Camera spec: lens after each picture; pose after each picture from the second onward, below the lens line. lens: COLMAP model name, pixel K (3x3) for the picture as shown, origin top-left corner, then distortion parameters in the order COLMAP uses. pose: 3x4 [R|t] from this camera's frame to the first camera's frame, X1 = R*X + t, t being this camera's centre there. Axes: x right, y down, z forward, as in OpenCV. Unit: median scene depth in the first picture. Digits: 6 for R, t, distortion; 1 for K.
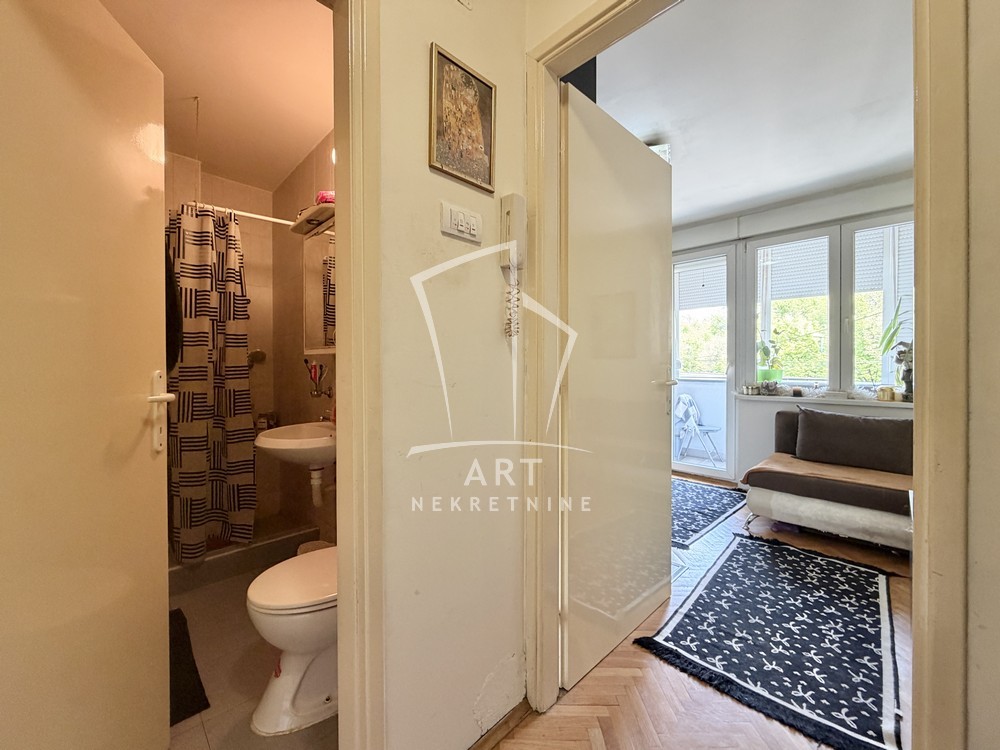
lens RADIAL K [[402.6, 0, 497.6], [0, 402.6, 367.6], [0, 0, 1]] dist [-0.000836, -0.000029]
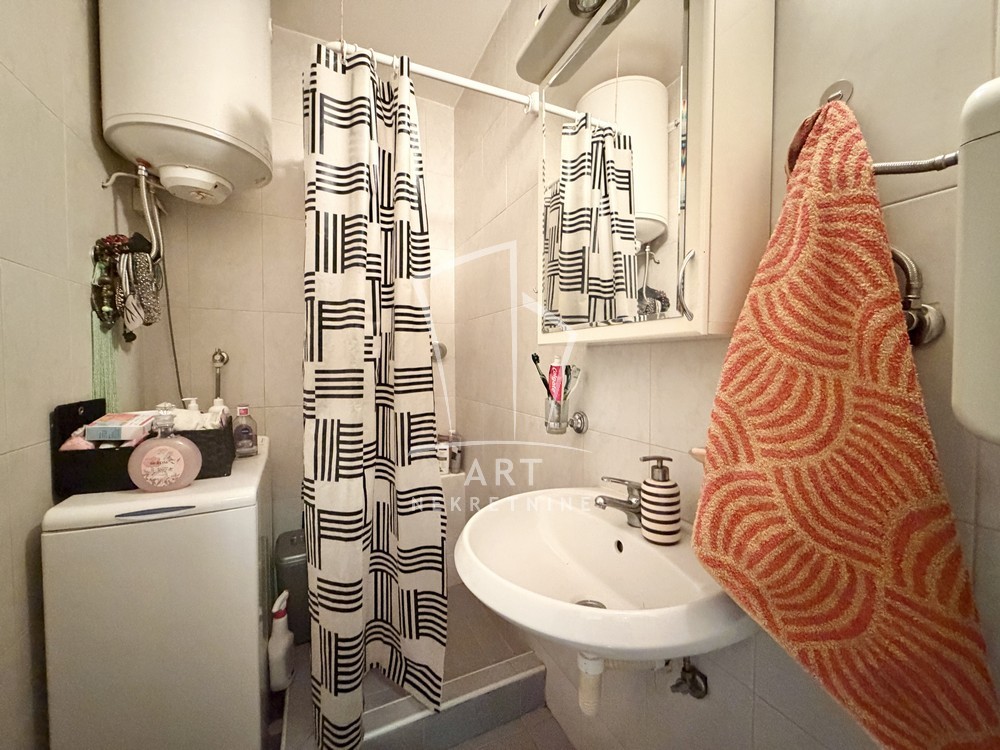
lens RADIAL K [[402.6, 0, 502.6], [0, 402.6, 376.5], [0, 0, 1]] dist [-0.000836, -0.000029]
pose [[0.944619, 0.007461, -0.328085, -0.378798], [-0.000517, 0.999774, 0.021245, -0.004159], [0.328170, -0.019899, 0.944409, 0.562401]]
